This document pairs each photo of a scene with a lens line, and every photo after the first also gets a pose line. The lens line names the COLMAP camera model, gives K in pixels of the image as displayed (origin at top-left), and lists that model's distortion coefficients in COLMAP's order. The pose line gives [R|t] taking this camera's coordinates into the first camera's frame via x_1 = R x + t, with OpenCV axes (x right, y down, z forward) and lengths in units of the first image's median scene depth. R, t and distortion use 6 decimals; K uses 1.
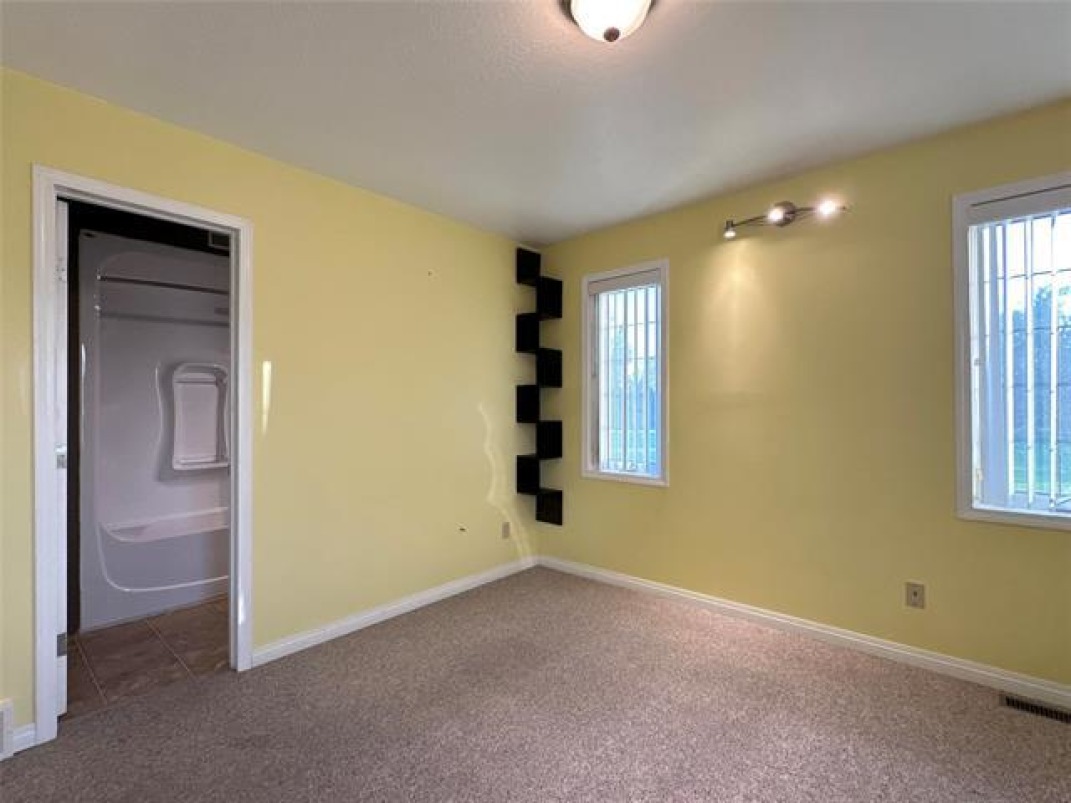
lens RADIAL K [[510.7, 0, 536.8], [0, 510.7, 401.7], [0, 0, 1]] dist [0.015075, -0.000660]
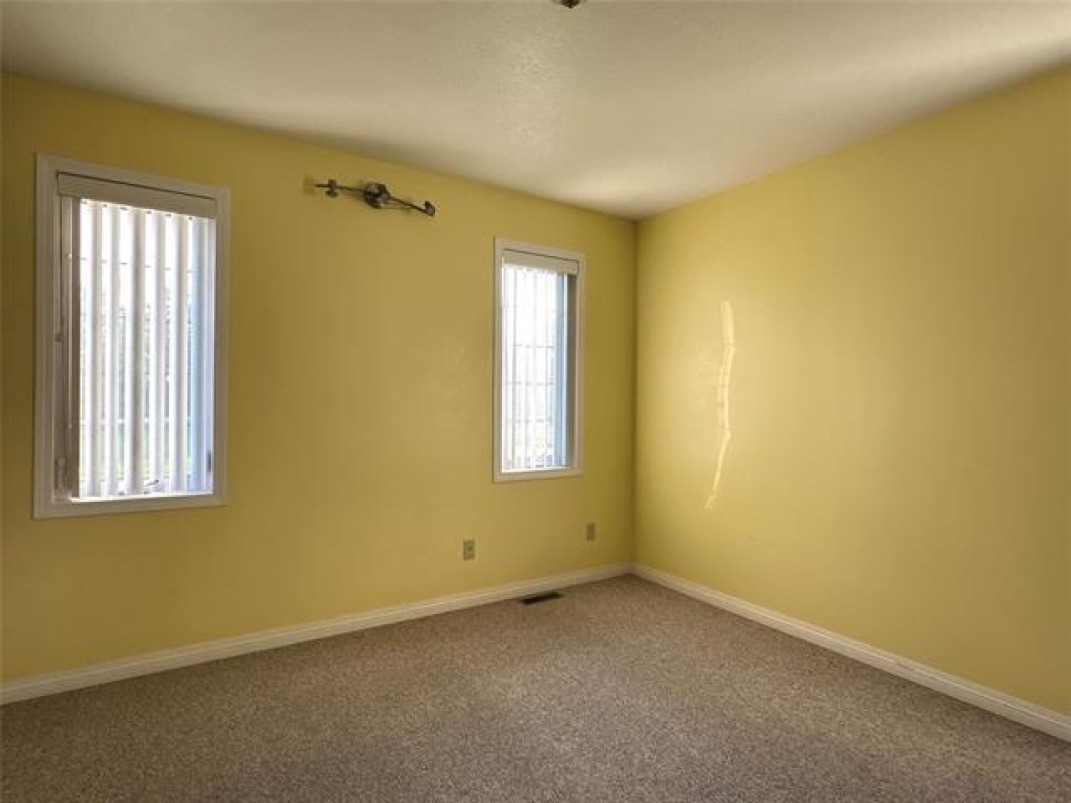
lens RADIAL K [[581.2, 0, 531.2], [0, 581.2, 399.1], [0, 0, 1]] dist [-0.015945, 0.004446]
pose [[0.275995, 0.003641, 0.961152, -0.624720], [-0.022085, 0.999753, 0.002554, 0.007787], [-0.960905, -0.021932, 0.276007, 0.533661]]
